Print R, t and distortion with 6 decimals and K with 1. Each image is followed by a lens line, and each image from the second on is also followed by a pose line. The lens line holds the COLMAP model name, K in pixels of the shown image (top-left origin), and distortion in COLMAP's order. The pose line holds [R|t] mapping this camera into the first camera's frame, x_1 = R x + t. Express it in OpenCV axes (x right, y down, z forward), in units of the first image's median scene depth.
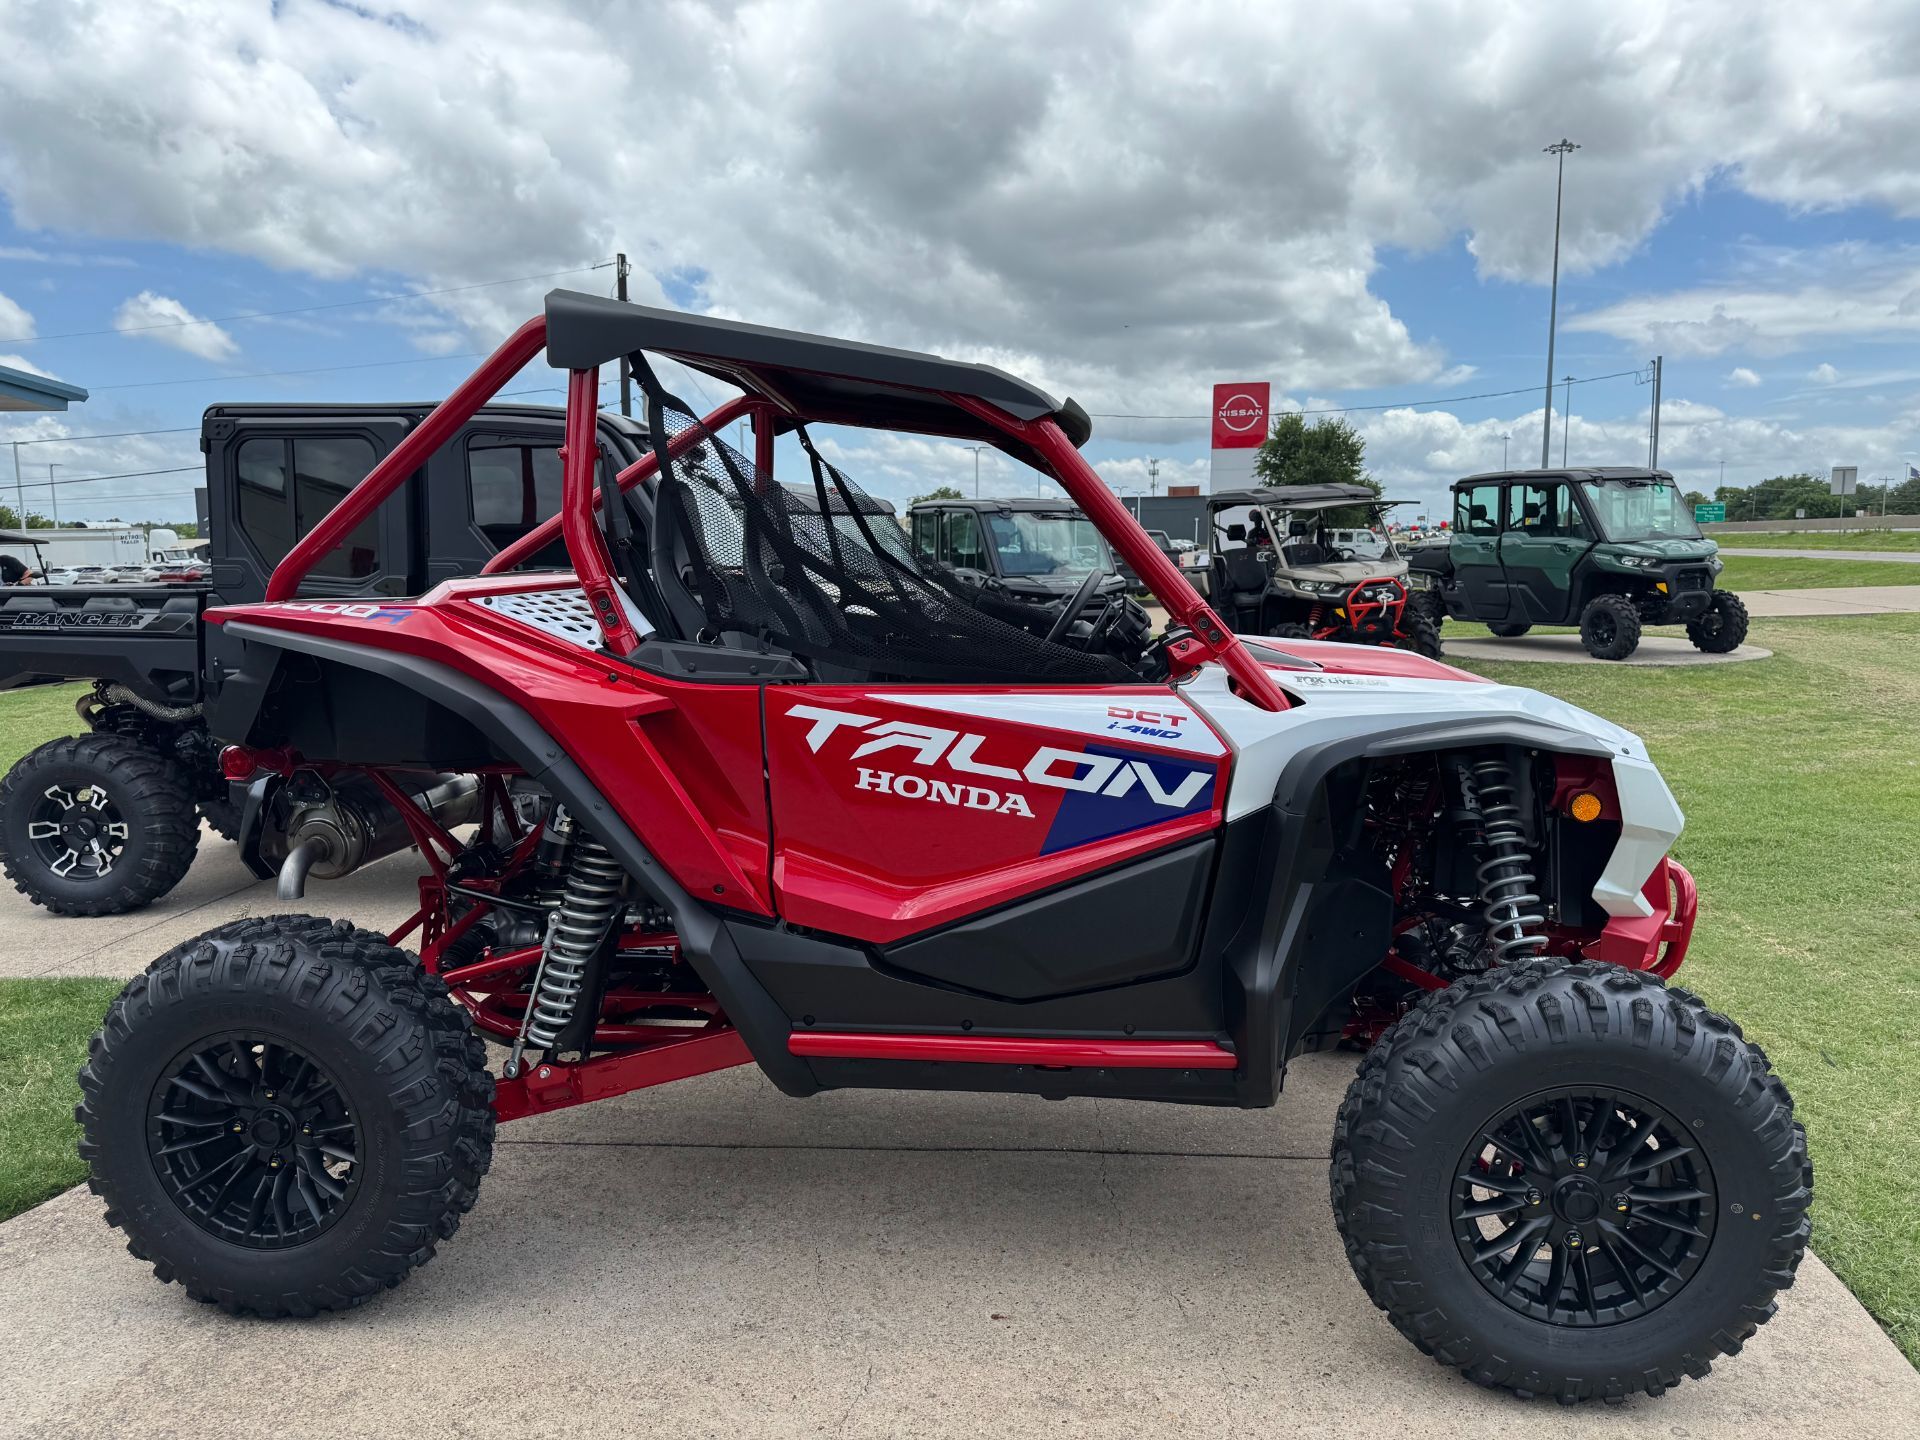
lens RADIAL K [[1449.4, 0, 945.5], [0, 1449.4, 721.9], [0, 0, 1]] dist [0.044098, -0.028113]
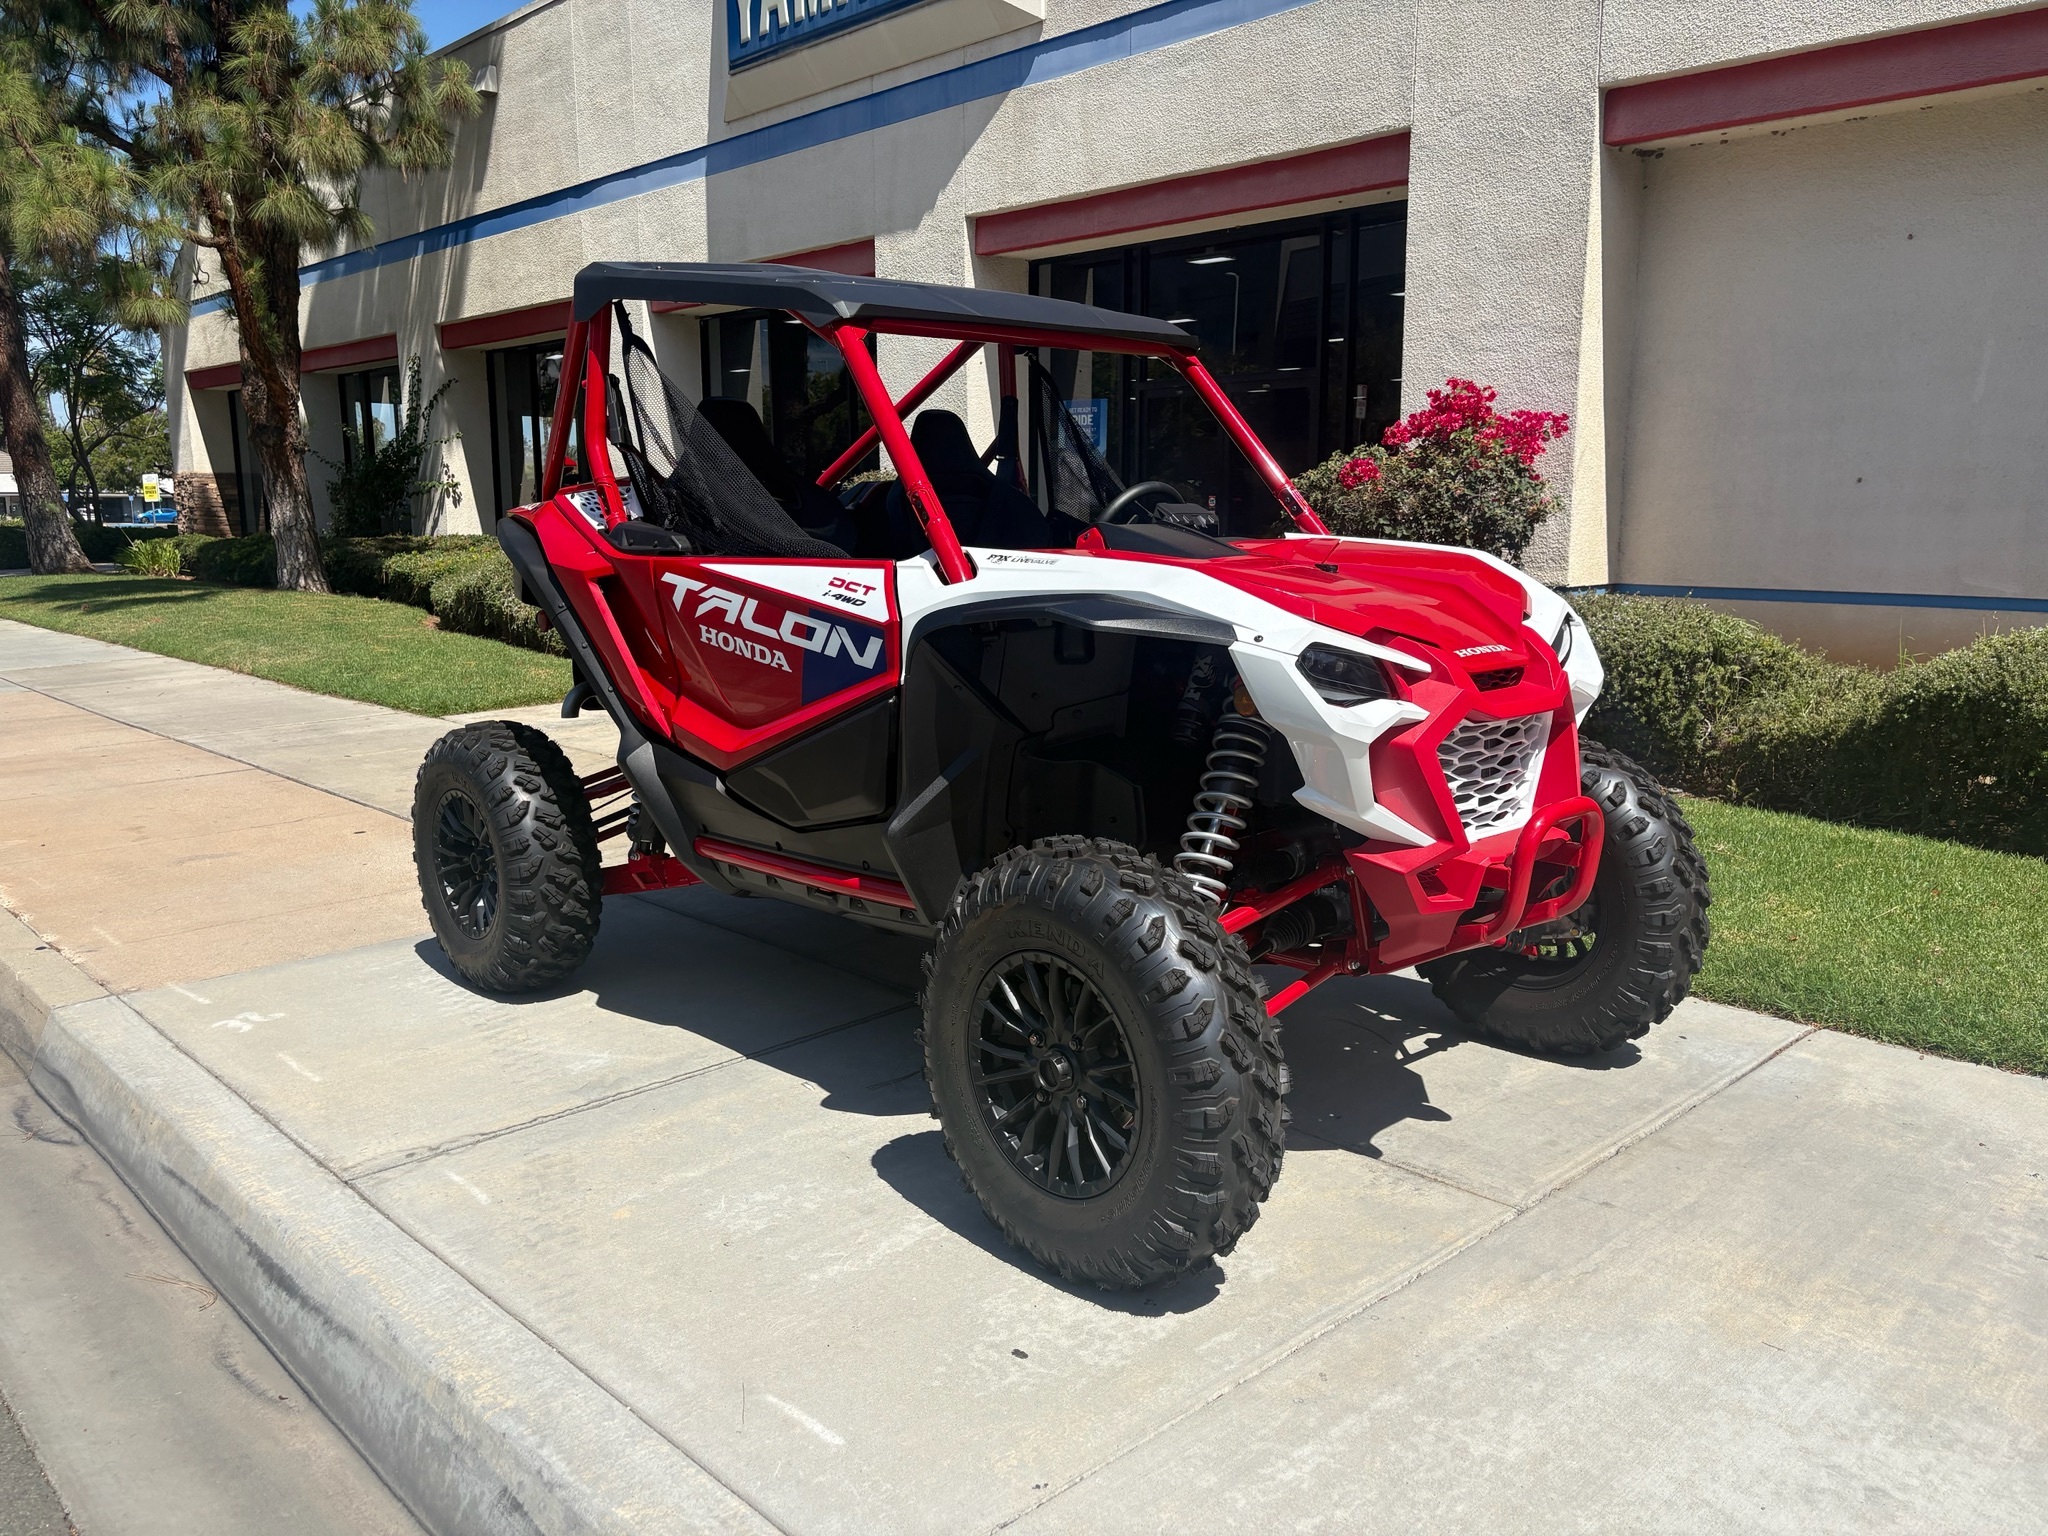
lens RADIAL K [[1622.5, 0, 1024.4], [0, 1622.5, 759.8], [0, 0, 1]] dist [0.042847, -0.004371]
pose [[0.736335, 0.089690, -0.670646, 1.090723], [-0.062316, 0.995952, 0.064775, 0.039867], [0.673741, -0.005905, 0.738944, 0.158548]]
